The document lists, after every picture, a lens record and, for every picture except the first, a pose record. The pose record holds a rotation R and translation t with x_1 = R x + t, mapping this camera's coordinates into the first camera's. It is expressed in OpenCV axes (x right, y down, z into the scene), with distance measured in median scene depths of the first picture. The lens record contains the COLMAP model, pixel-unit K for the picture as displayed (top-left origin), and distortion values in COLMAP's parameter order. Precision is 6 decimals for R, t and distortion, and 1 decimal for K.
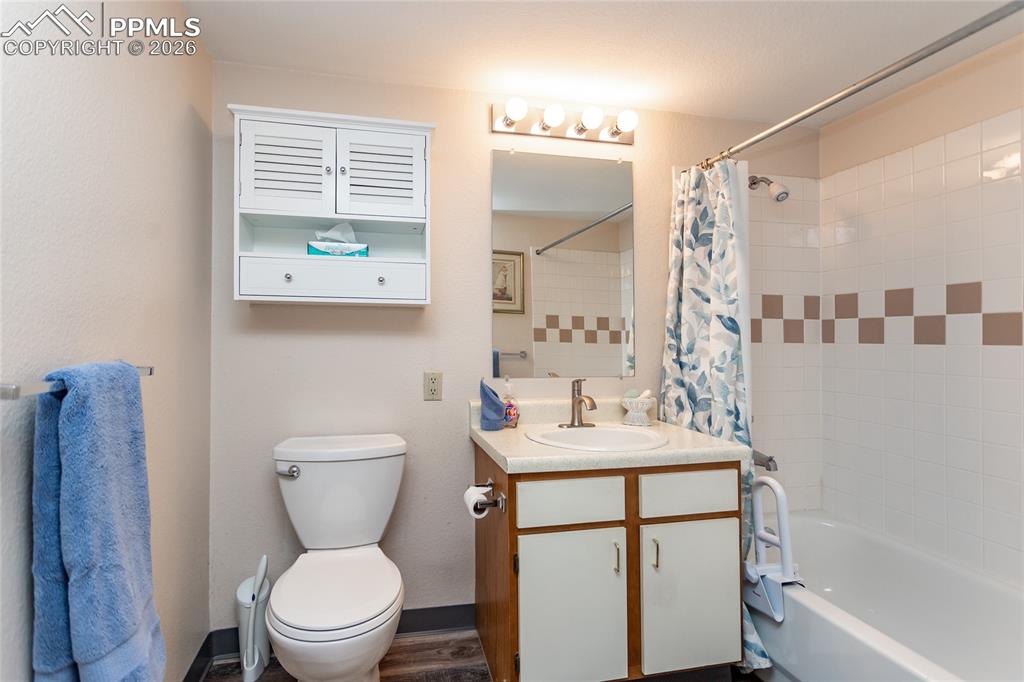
lens RADIAL K [[491.9, 0, 511.3], [0, 491.9, 328.6], [0, 0, 1]] dist [0.001855, 0.000735]
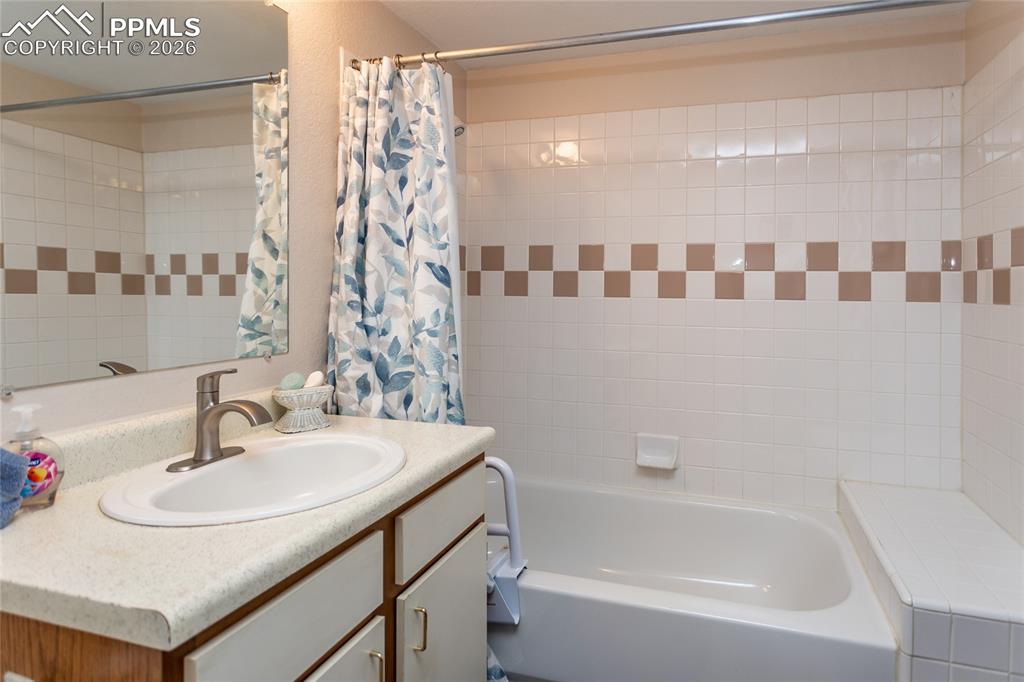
lens RADIAL K [[496.1, 0, 512.1], [0, 496.1, 281.0], [0, 0, 1]] dist [-0.001462, 0.000063]
pose [[0.503357, 0.011778, 0.863998, -0.169994], [-0.021485, 0.999769, -0.001112, -0.000445], [-0.863811, -0.018003, 0.503494, 0.463823]]
